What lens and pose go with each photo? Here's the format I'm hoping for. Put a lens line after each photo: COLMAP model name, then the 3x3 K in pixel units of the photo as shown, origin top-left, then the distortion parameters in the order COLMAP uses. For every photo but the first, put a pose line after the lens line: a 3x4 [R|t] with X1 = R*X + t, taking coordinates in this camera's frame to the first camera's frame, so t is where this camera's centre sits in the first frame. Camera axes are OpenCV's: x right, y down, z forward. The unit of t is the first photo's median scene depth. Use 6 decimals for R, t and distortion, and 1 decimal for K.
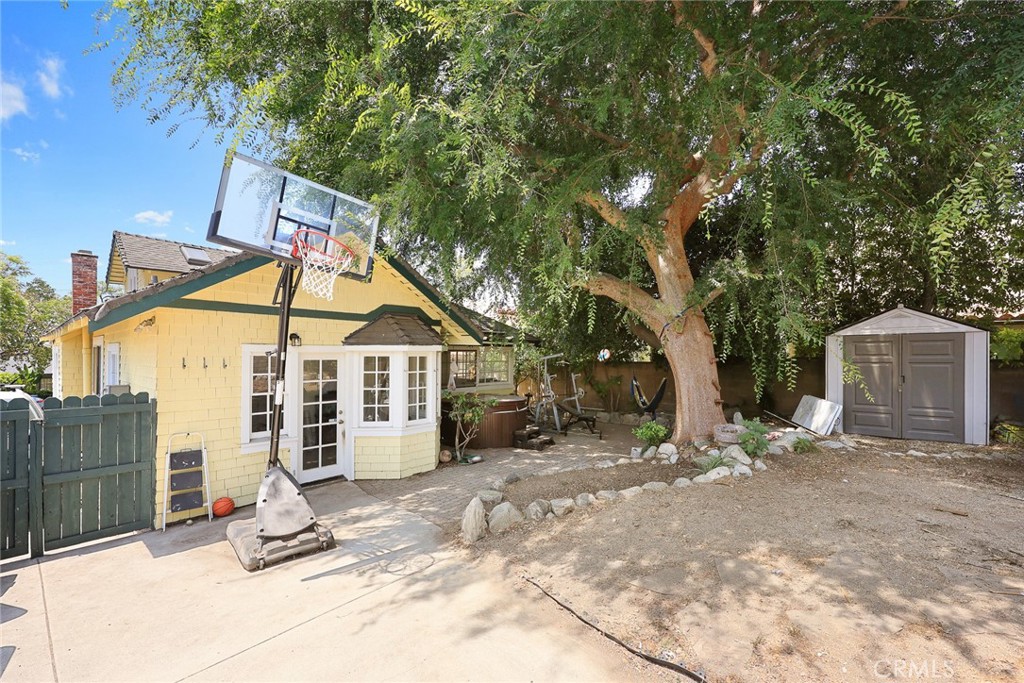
lens RADIAL K [[417.2, 0, 503.5], [0, 417.2, 351.7], [0, 0, 1]] dist [-0.000846, -0.000045]
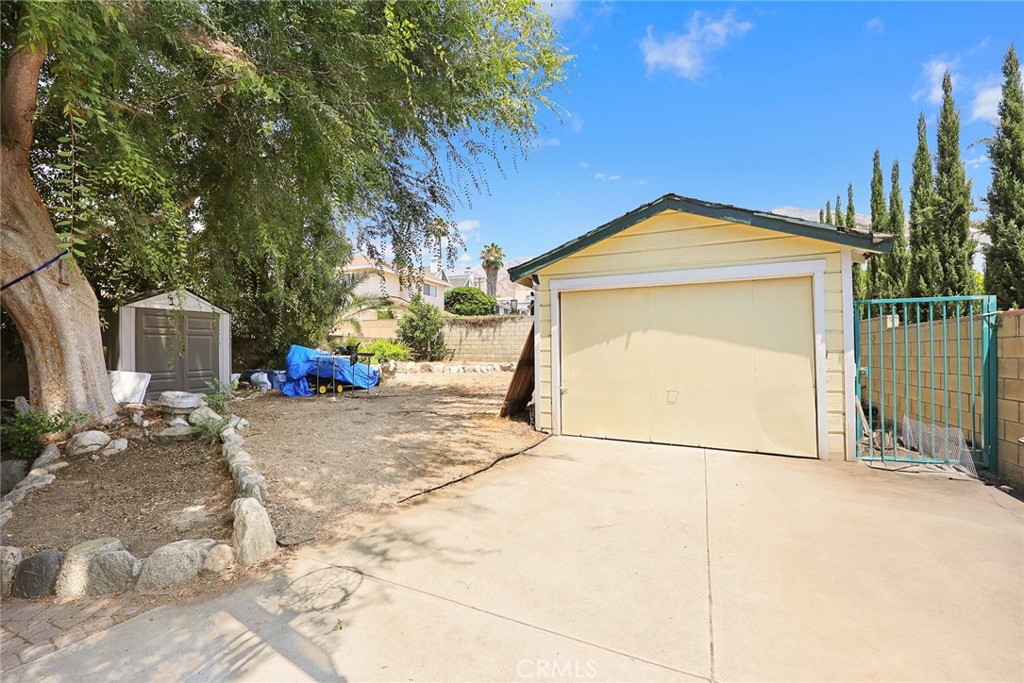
lens RADIAL K [[417.2, 0, 503.5], [0, 417.2, 351.7], [0, 0, 1]] dist [-0.000846, -0.000045]
pose [[-0.263416, -0.008310, 0.964647, -0.910281], [-0.018067, 0.999830, 0.003680, 0.111371], [-0.964513, -0.016459, -0.263521, 0.858918]]
